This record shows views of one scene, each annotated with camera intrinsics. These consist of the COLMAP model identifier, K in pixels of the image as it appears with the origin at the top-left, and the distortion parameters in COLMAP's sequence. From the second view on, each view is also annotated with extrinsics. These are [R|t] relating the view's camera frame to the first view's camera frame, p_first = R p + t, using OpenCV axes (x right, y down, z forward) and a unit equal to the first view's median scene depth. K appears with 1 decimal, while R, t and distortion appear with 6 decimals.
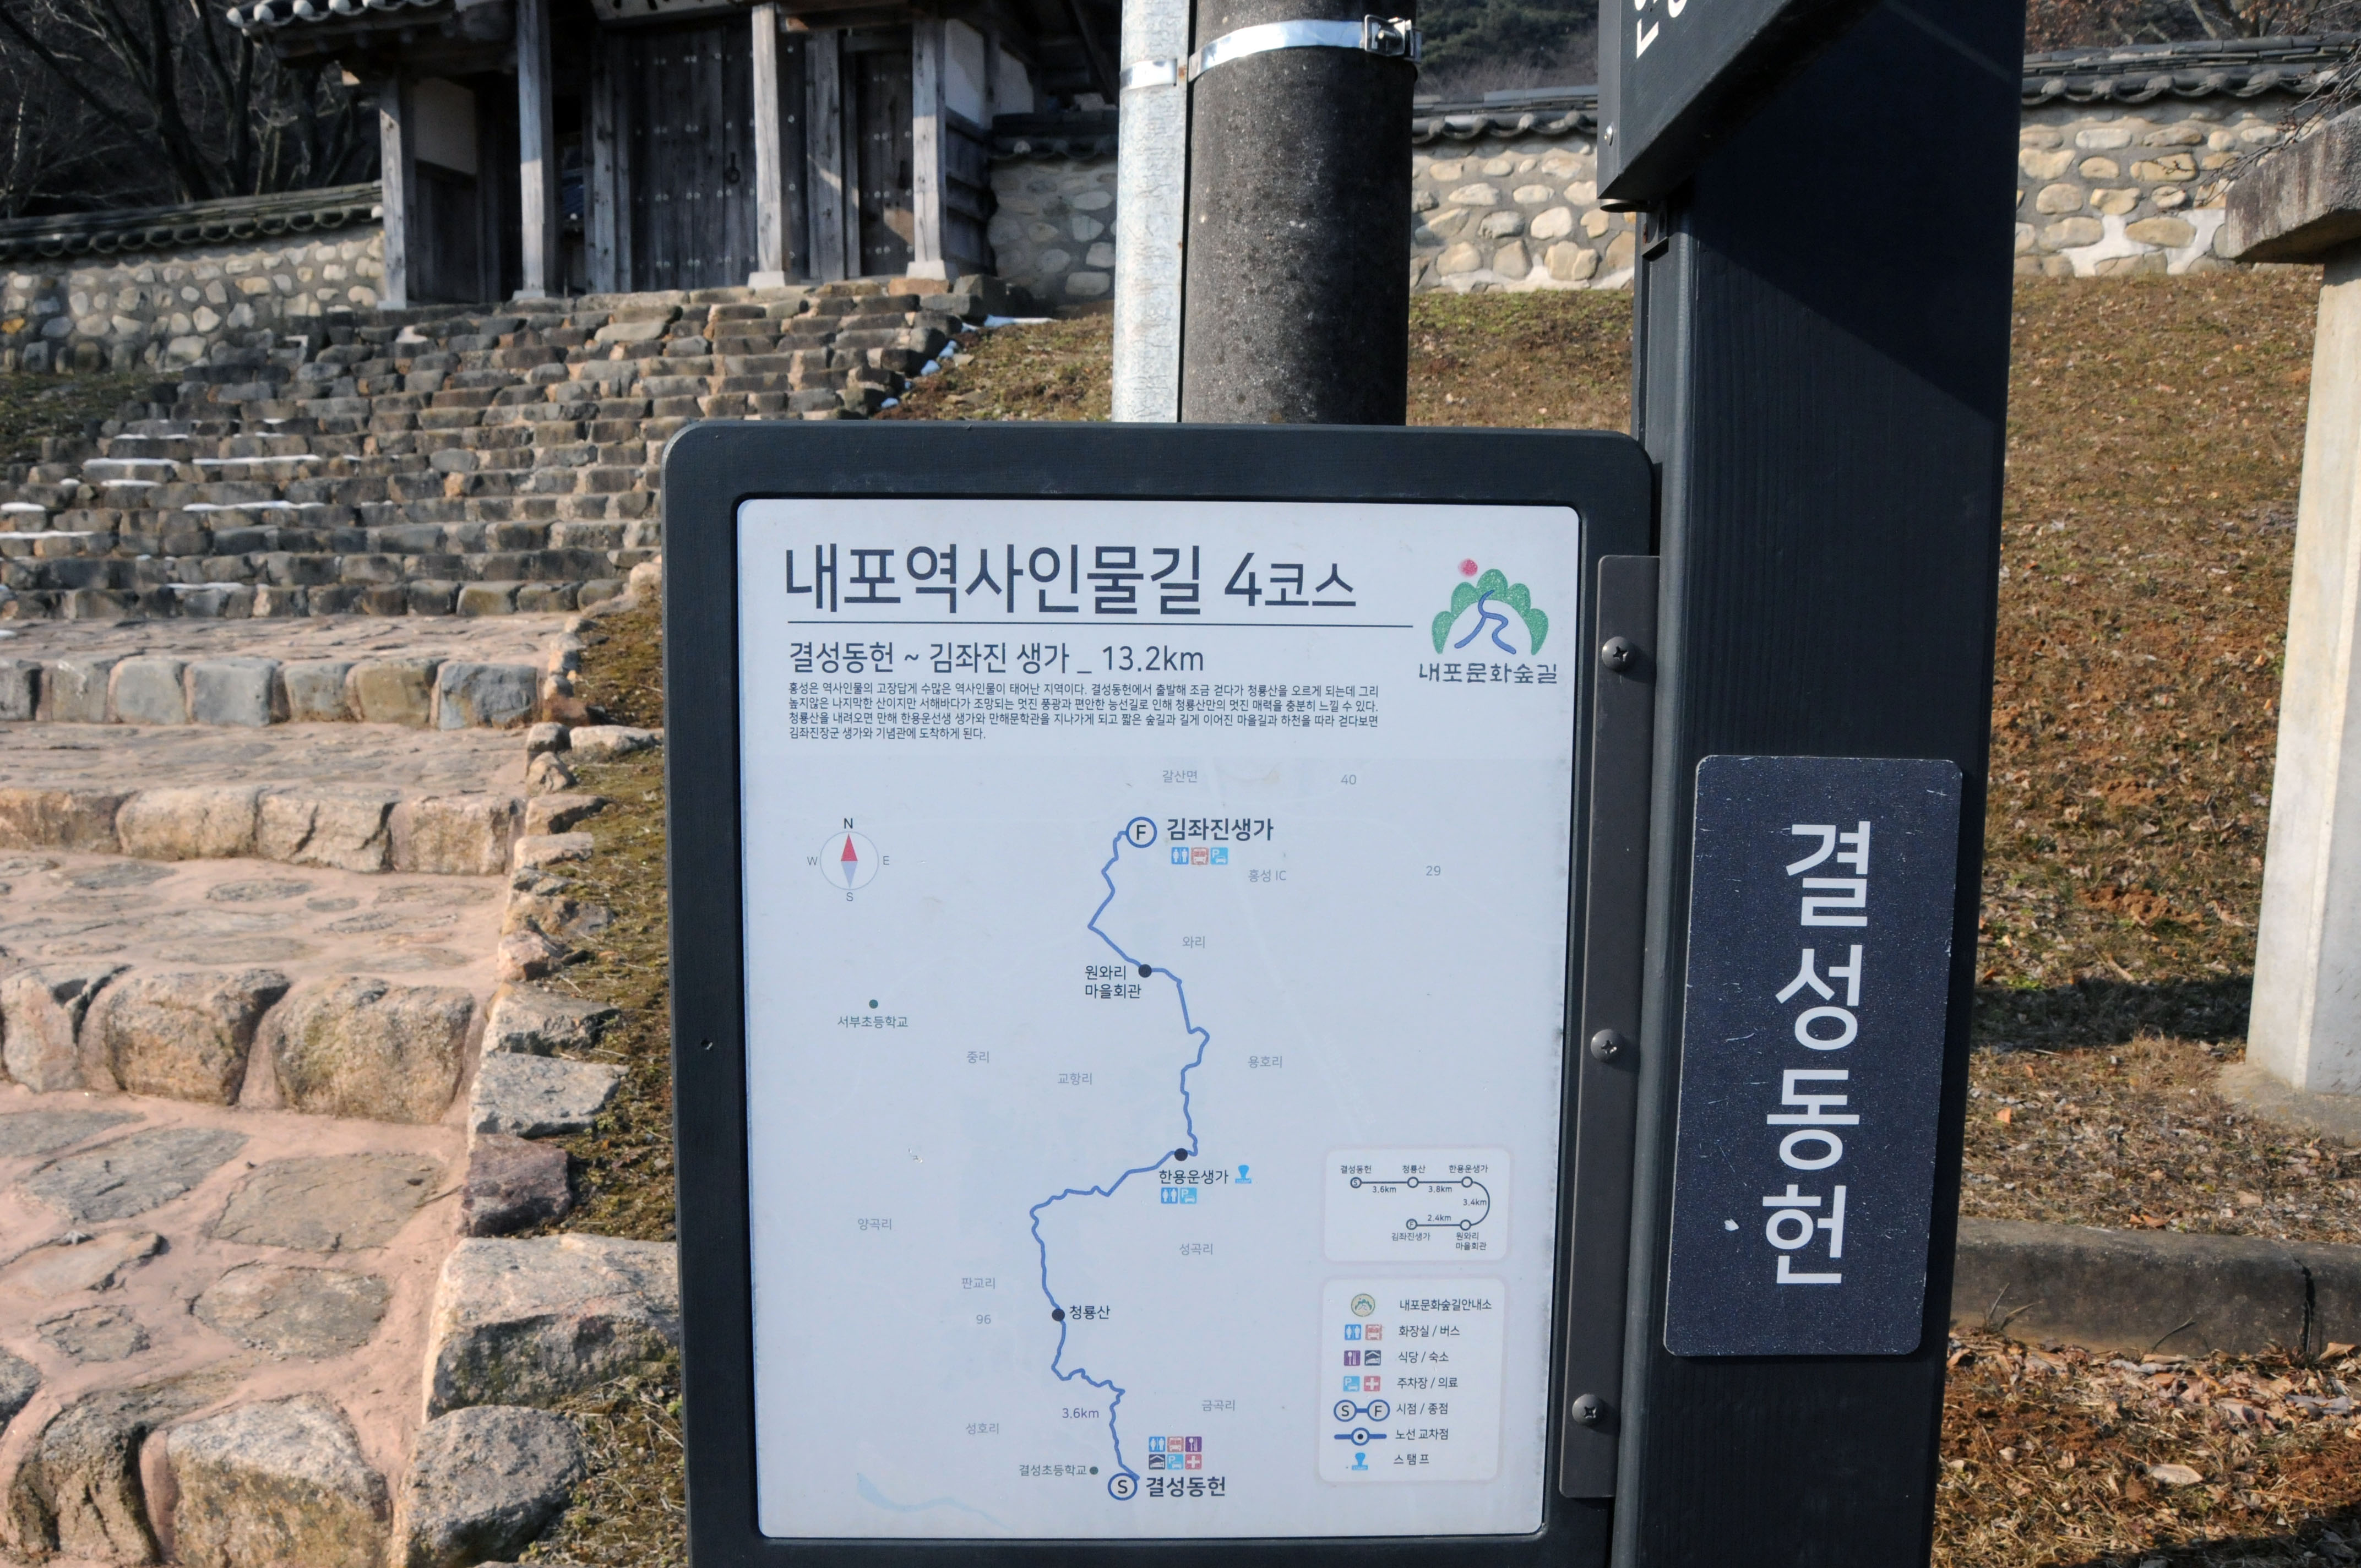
lens RADIAL K [[2036.4, 0, 1179.0], [0, 2036.4, 862.0], [0, 0, 1]] dist [-0.137910, 0.148165]
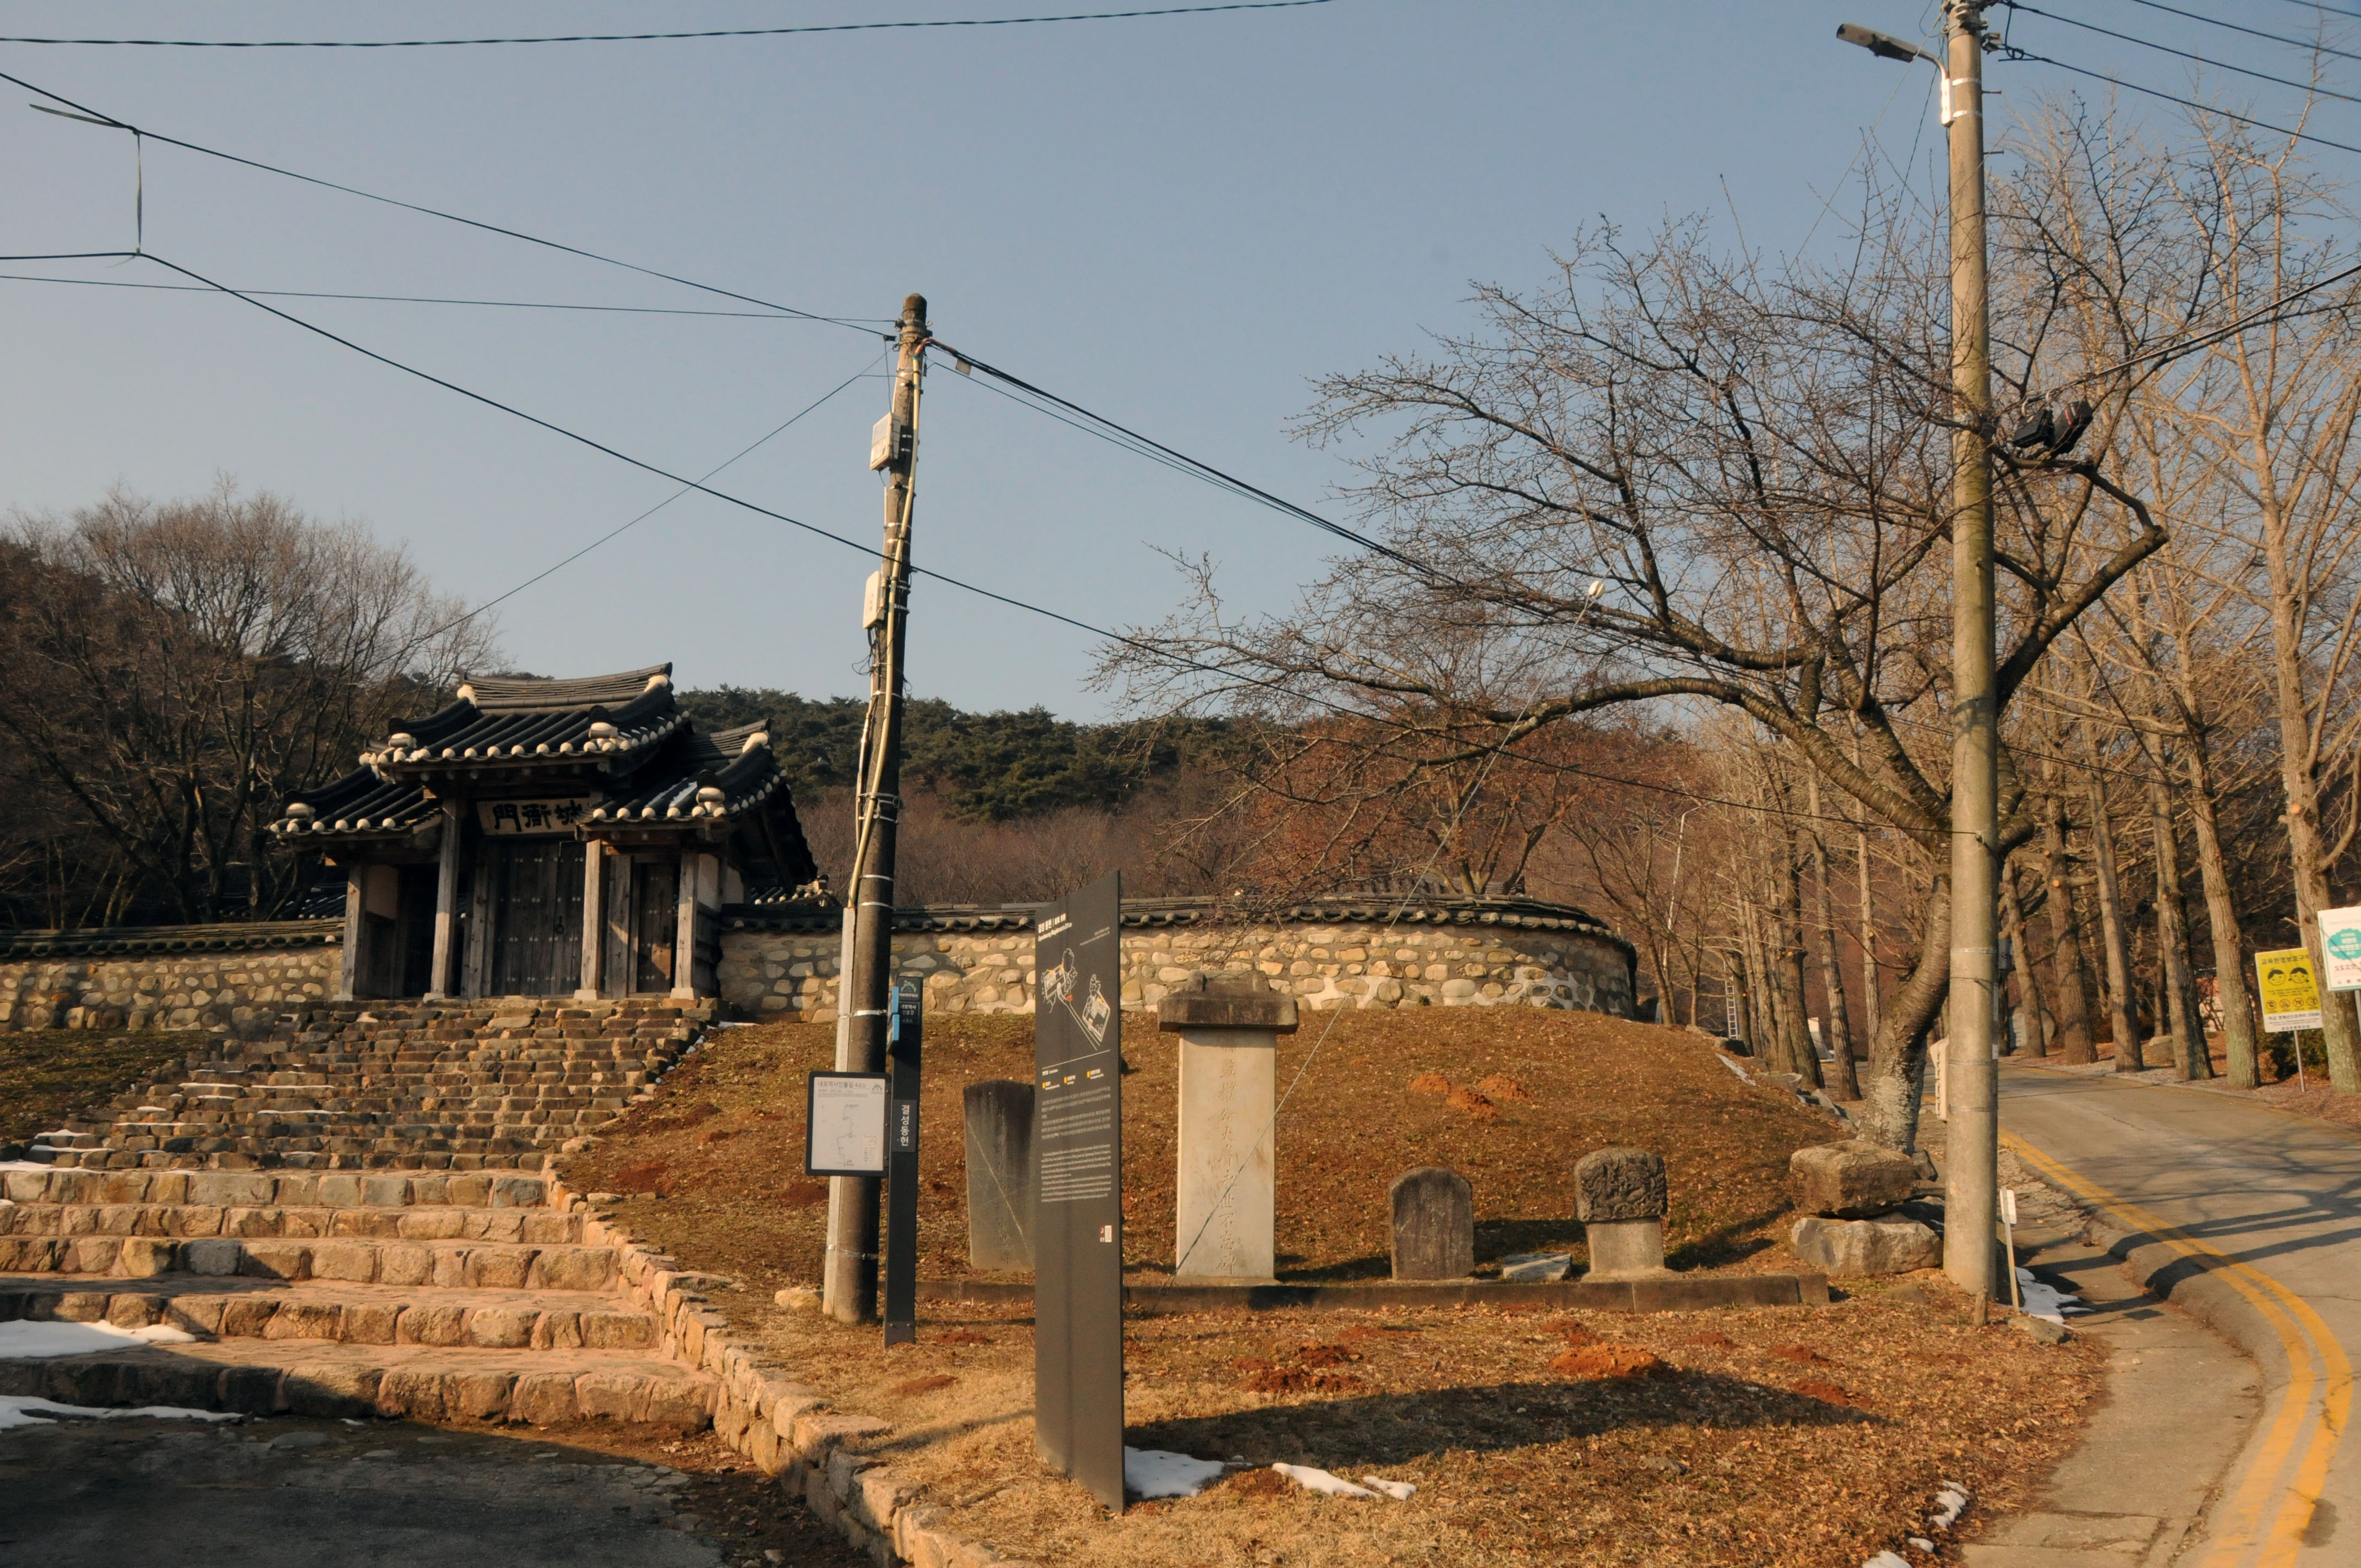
lens RADIAL K [[2278.8, 0, 1180.5], [0, 2278.8, 784.0], [0, 0, 1]] dist [-0.138440, 0.009289]
pose [[0.986156, 0.034884, 0.162108, -0.025680], [0.023122, 0.939140, -0.342757, 0.227871], [-0.164199, 0.341760, 0.925332, -0.993647]]
